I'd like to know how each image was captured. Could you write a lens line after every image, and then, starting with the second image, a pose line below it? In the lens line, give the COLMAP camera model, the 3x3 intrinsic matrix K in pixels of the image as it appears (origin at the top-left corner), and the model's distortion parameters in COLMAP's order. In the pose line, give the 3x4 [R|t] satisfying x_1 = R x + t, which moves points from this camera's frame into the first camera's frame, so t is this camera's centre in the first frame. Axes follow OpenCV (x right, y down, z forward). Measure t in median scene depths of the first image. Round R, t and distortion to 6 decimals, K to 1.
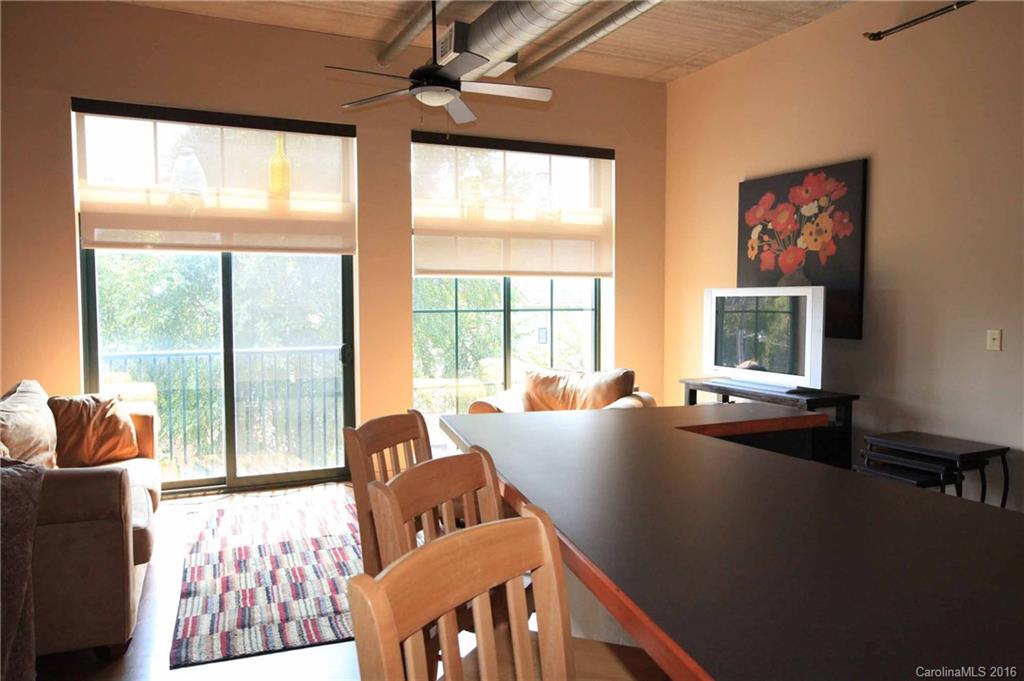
lens RADIAL K [[774.4, 0, 516.0], [0, 774.4, 344.8], [0, 0, 1]] dist [-0.002627, 0.031567]
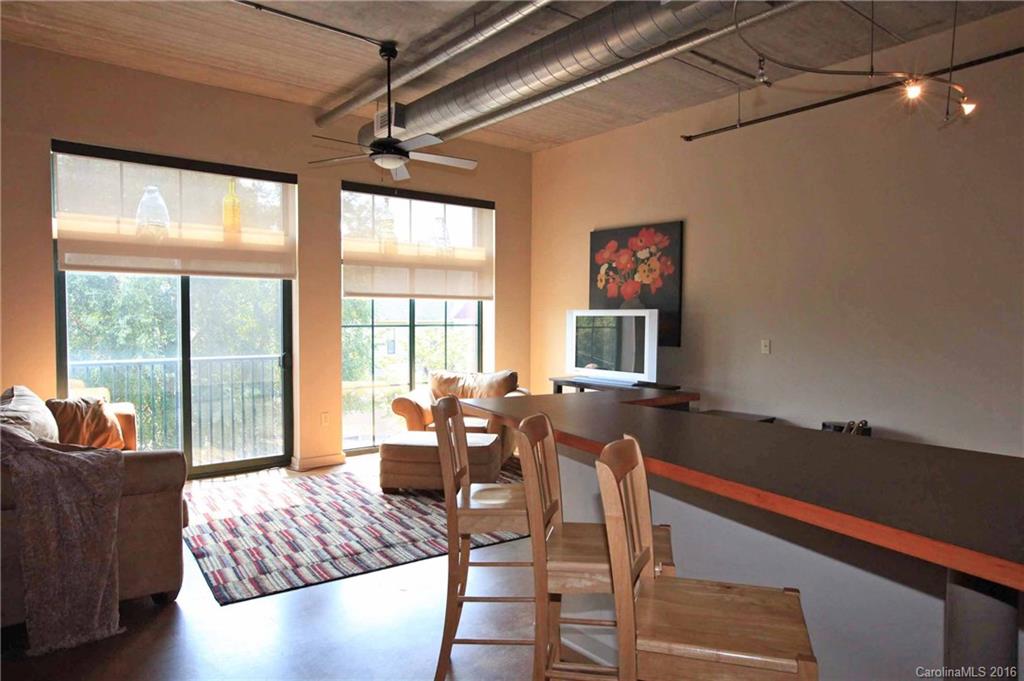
lens RADIAL K [[658.2, 0, 514.6], [0, 658.2, 348.3], [0, 0, 1]] dist [-0.008885, 0.007019]
pose [[0.971190, -0.005002, 0.238255, -0.129859], [0.007360, 0.999932, -0.009007, 0.003900], [-0.238194, 0.010501, 0.971161, -0.094760]]
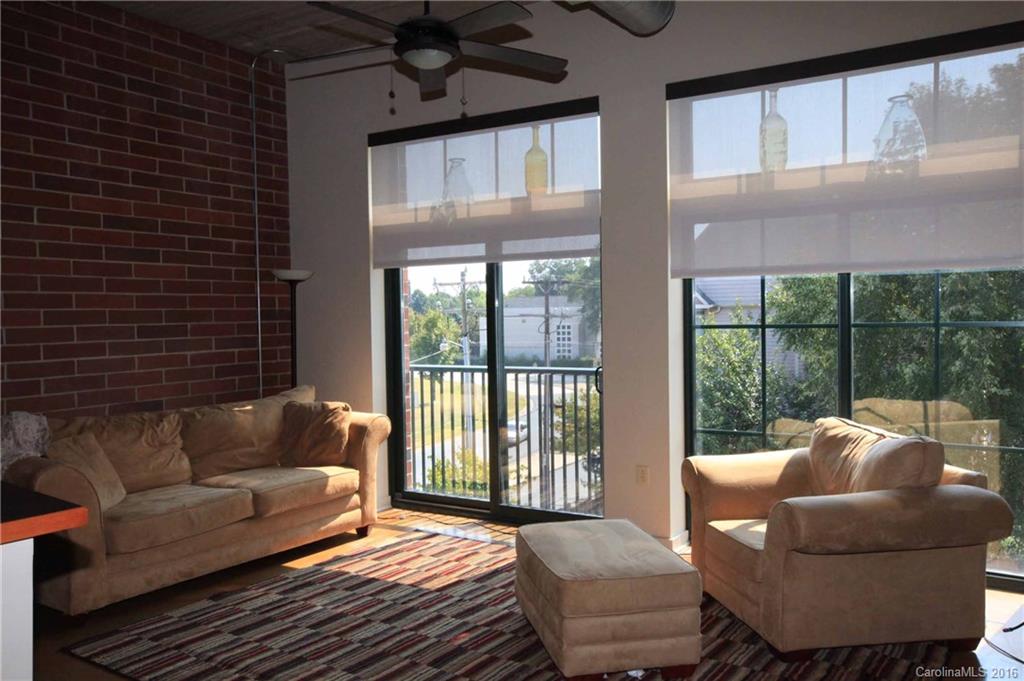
lens RADIAL K [[866.6, 0, 509.6], [0, 866.6, 337.4], [0, 0, 1]] dist [0.070375, 0.015047]
pose [[0.543964, 0.020285, -0.838864, 0.546319], [-0.036459, 0.999335, 0.000524, -0.032332], [0.838316, 0.030299, 0.544342, 0.468491]]
